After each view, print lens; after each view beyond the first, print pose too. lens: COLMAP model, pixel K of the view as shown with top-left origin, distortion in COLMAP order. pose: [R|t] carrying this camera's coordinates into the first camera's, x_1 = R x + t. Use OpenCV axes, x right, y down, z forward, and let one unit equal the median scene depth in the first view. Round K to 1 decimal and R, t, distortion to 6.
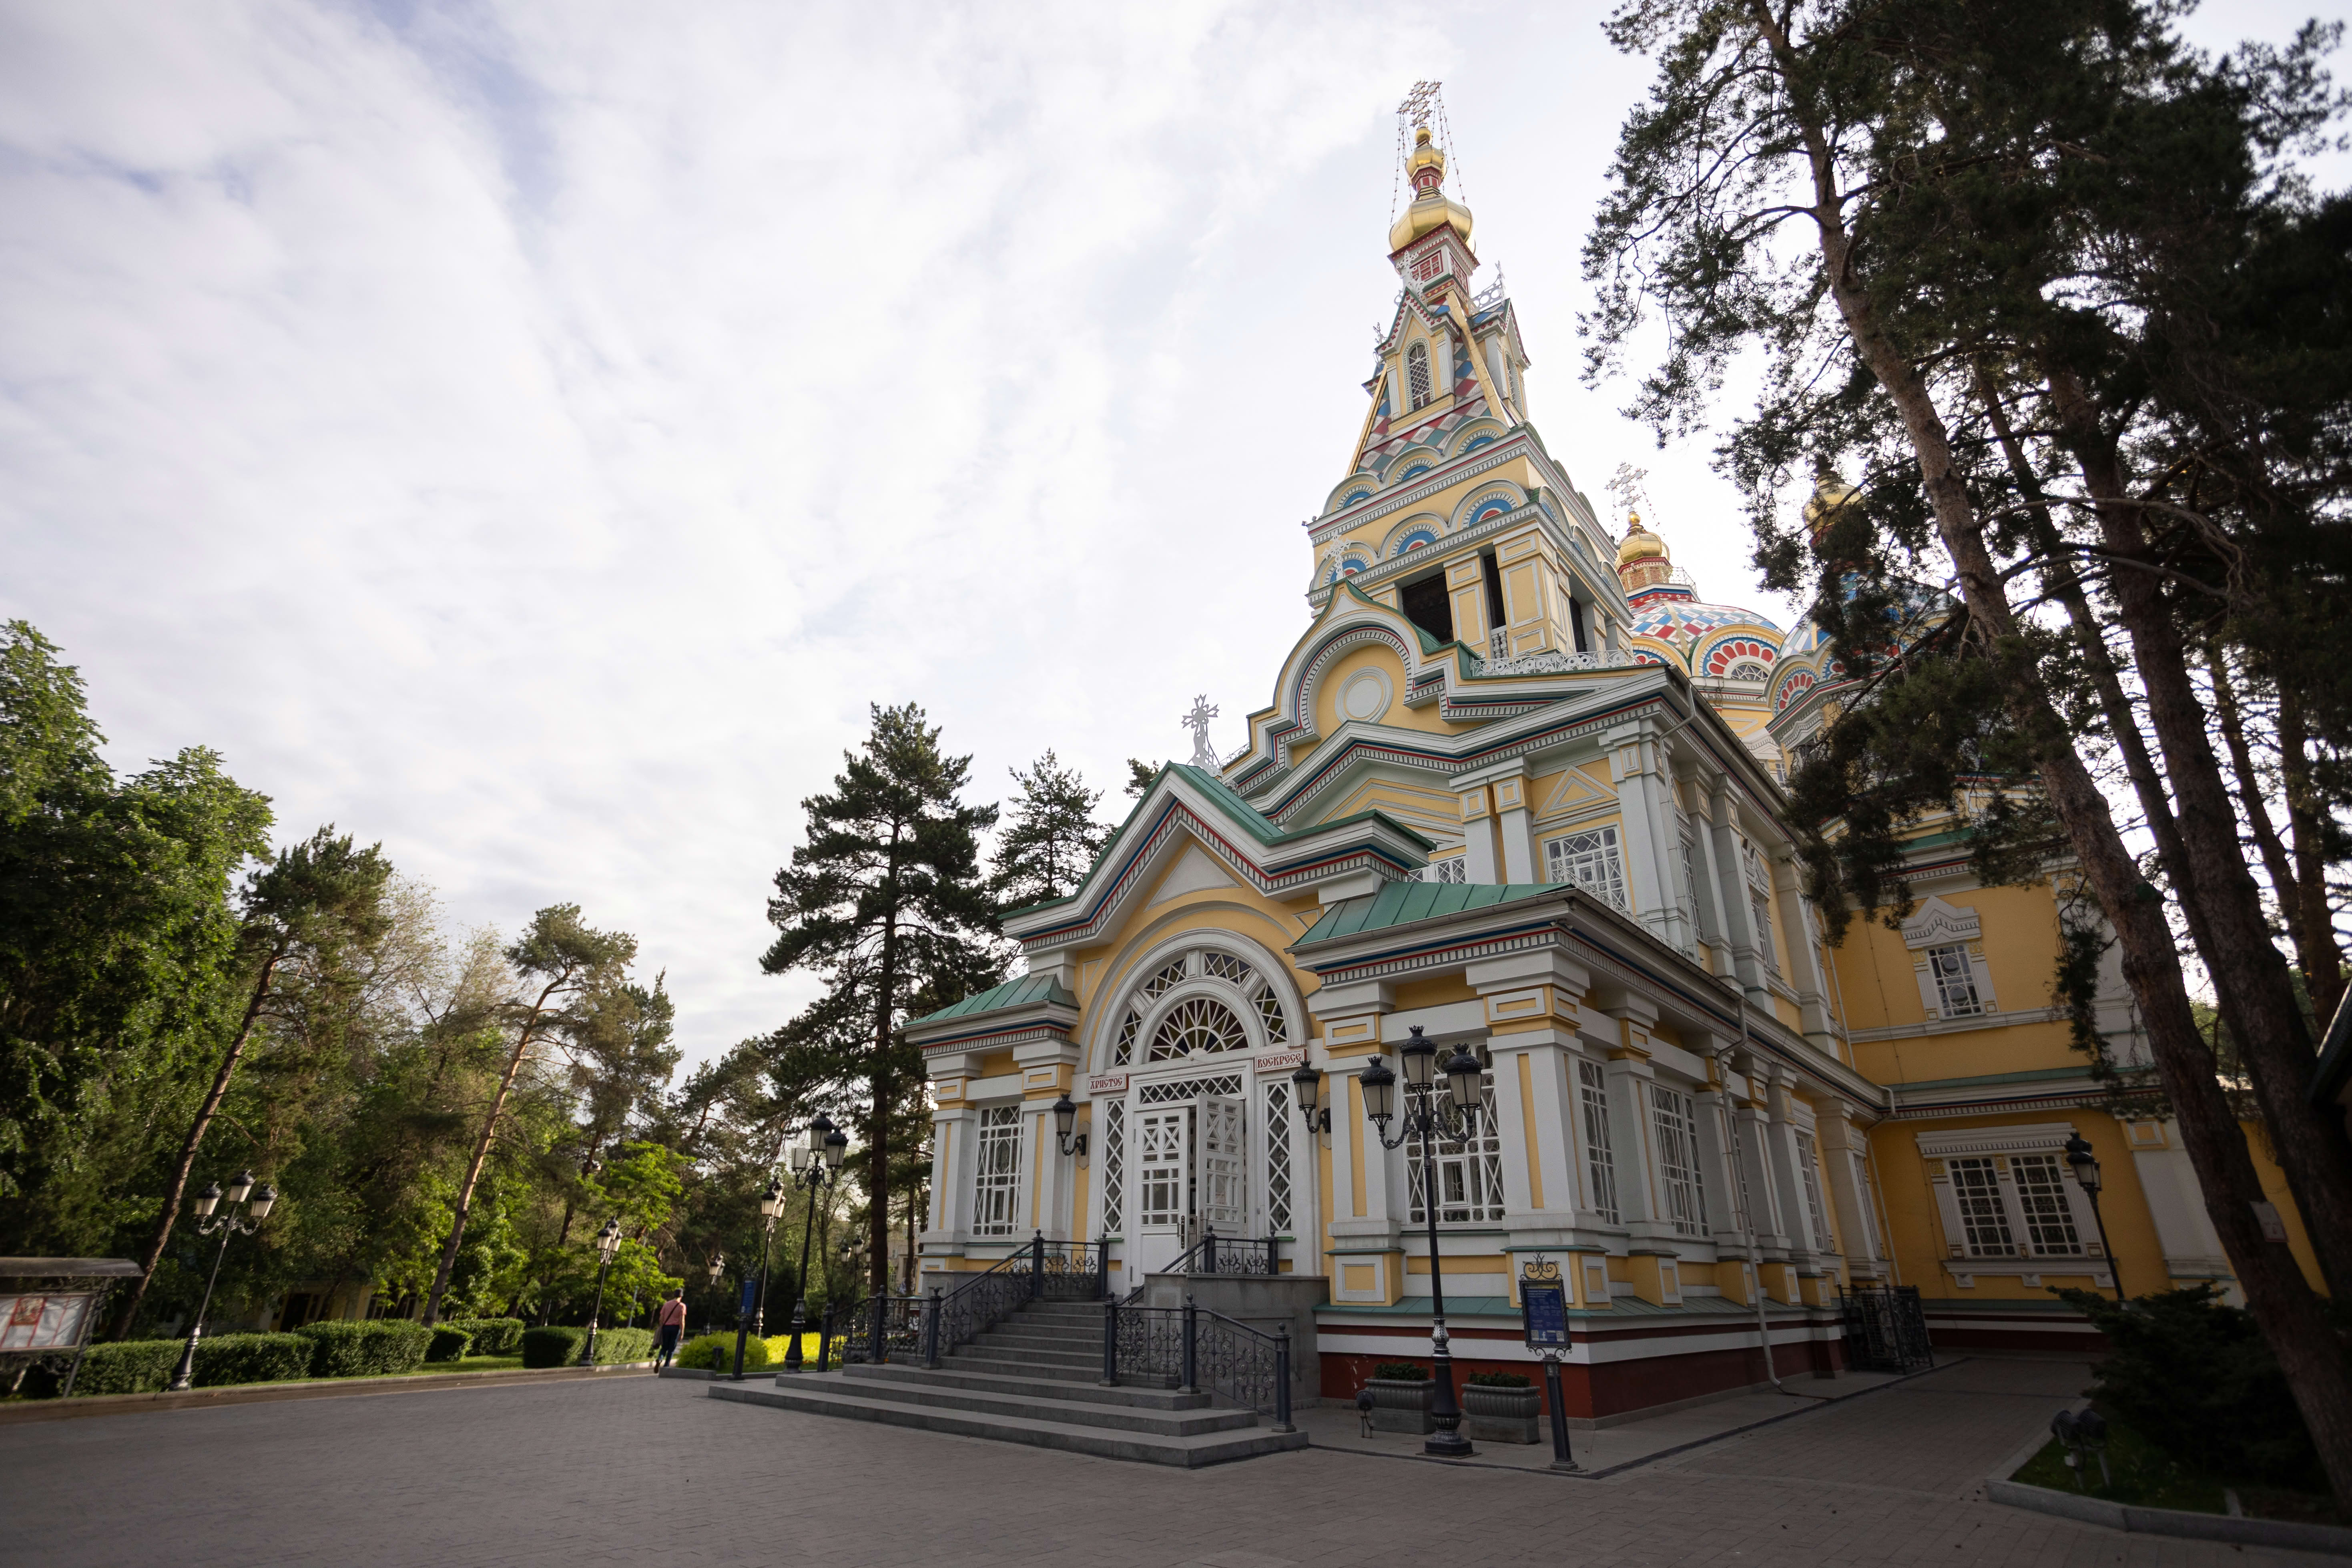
lens RADIAL K [[1154.7, 0, 1172.4], [0, 1154.7, 787.5], [0, 0, 1]] dist [-0.043975, 0.004632]
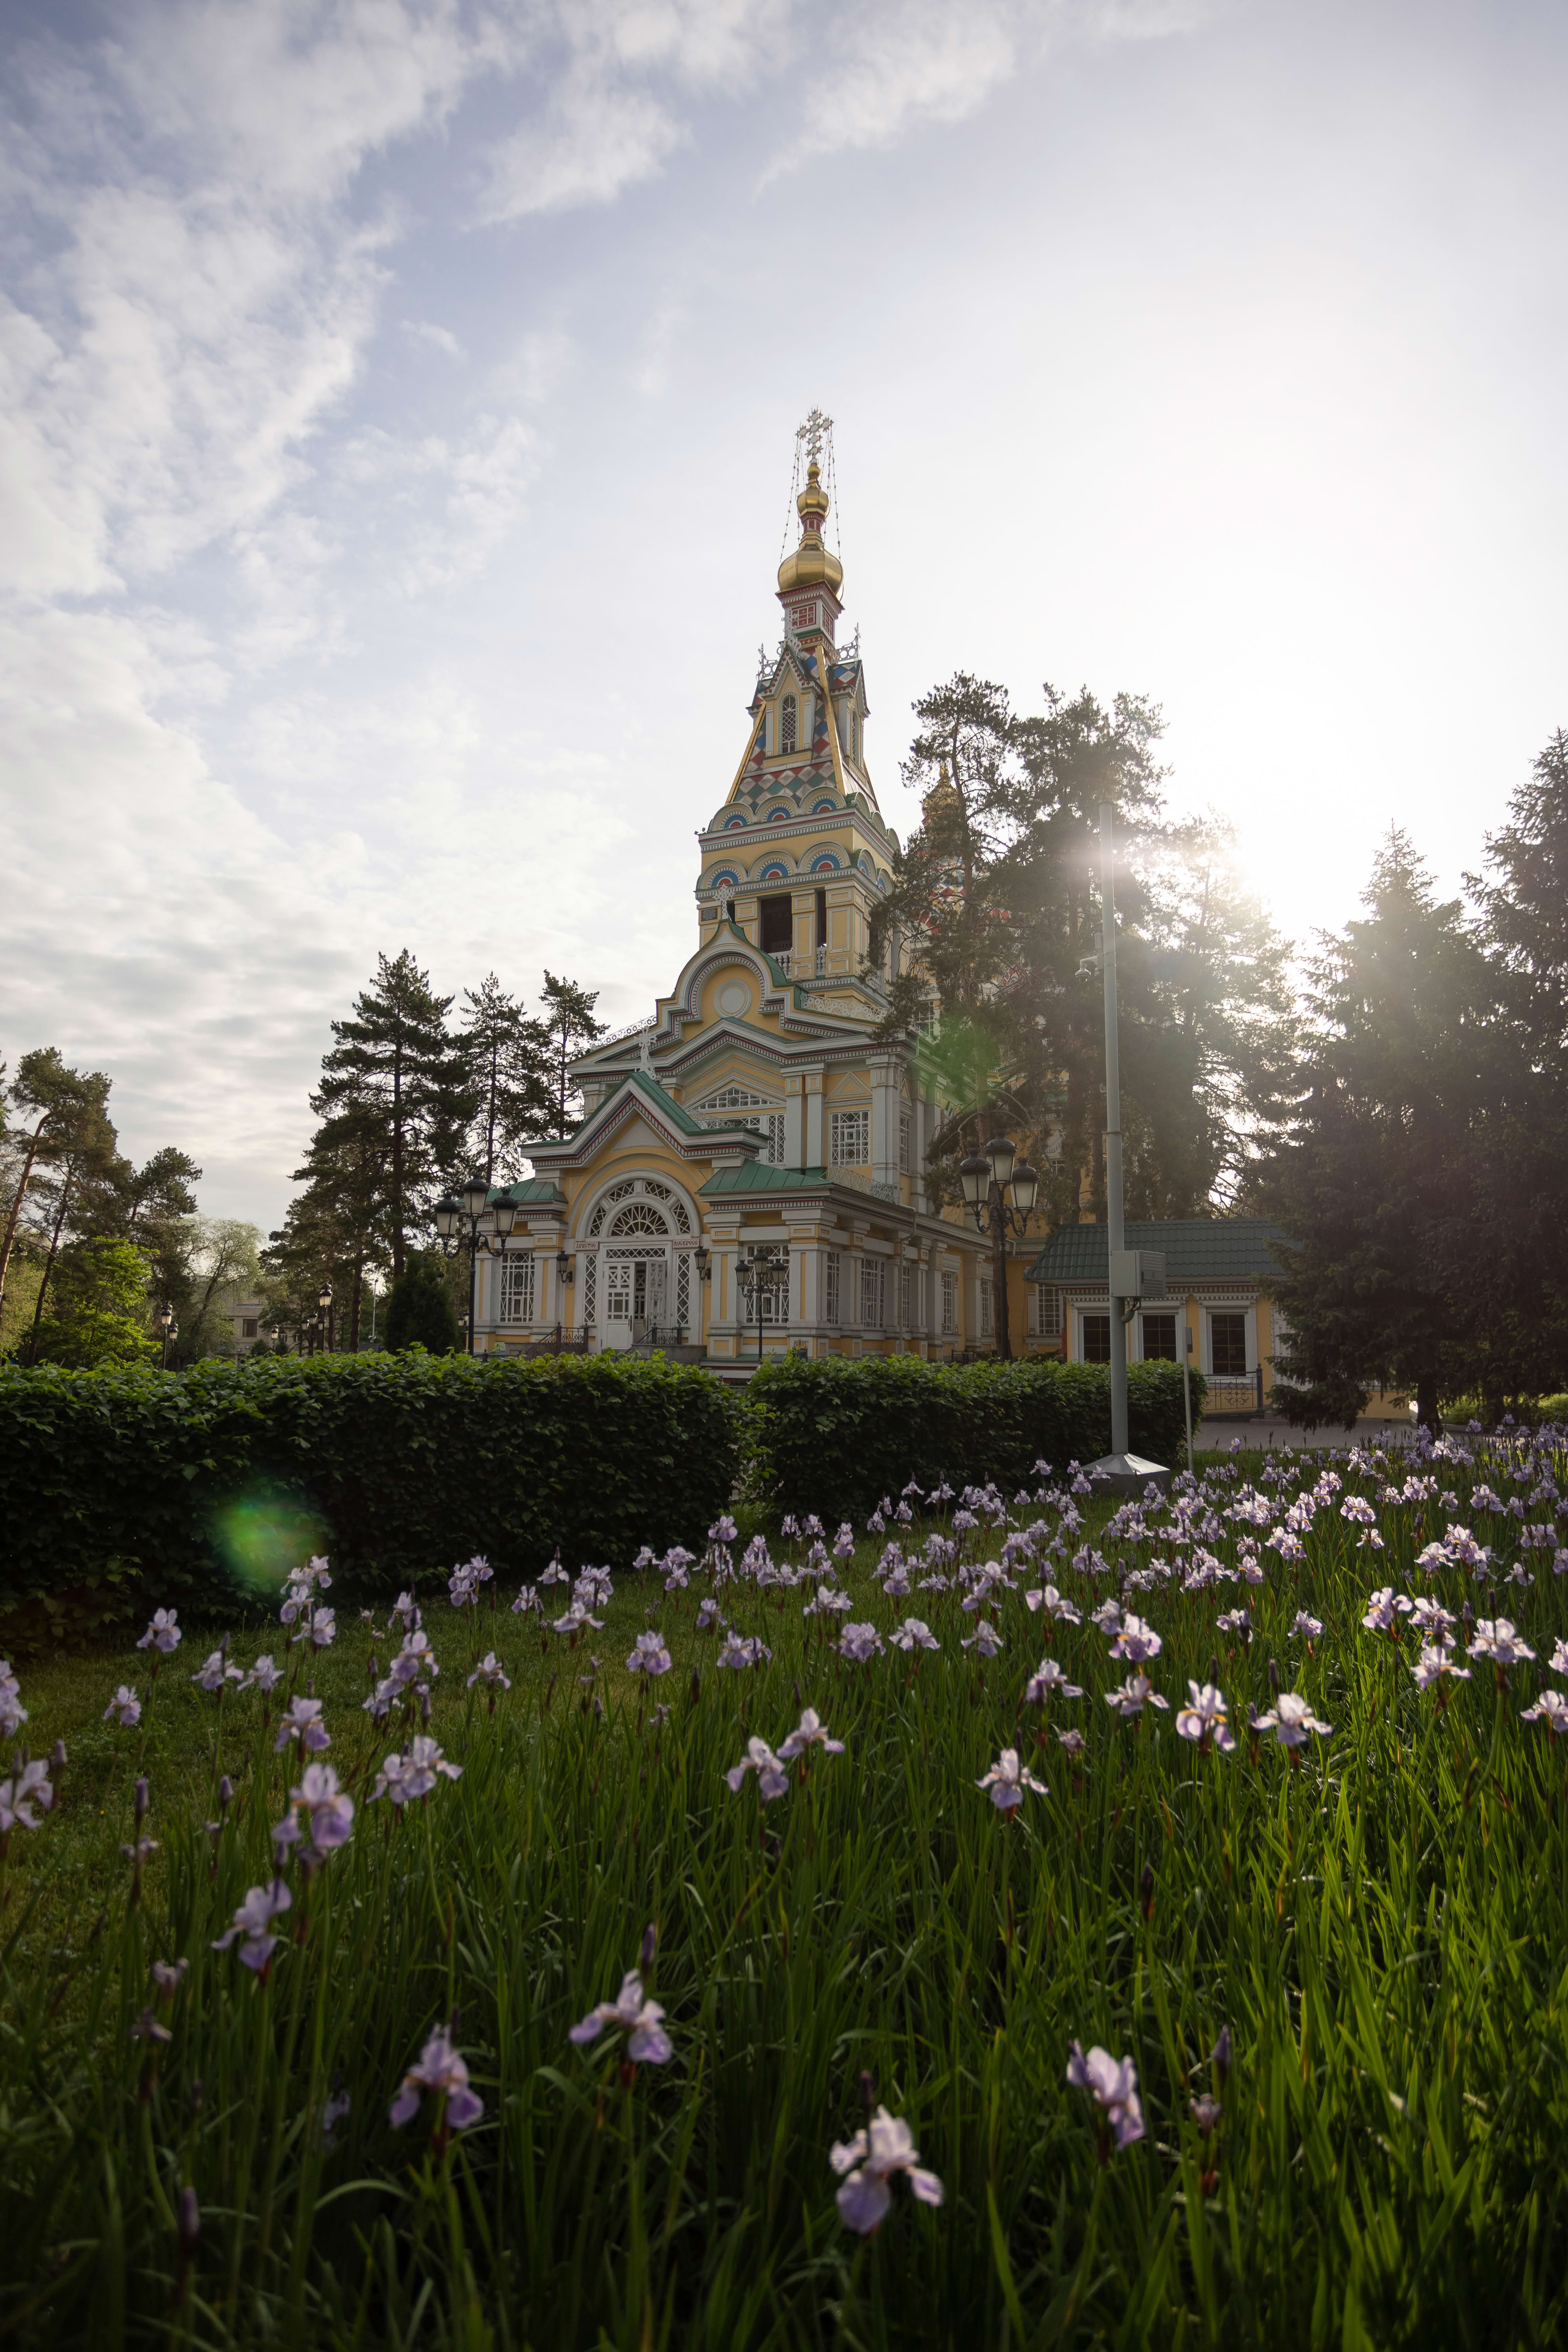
lens RADIAL K [[1253.2, 0, 762.4], [0, 1253.2, 1184.1], [0, 0, 1]] dist [-0.035377, -0.000689]
pose [[0.968764, 0.030412, 0.246111, -0.277446], [-0.098766, 0.957660, 0.270432, -0.404801], [-0.227466, -0.286292, 0.930750, -0.897152]]
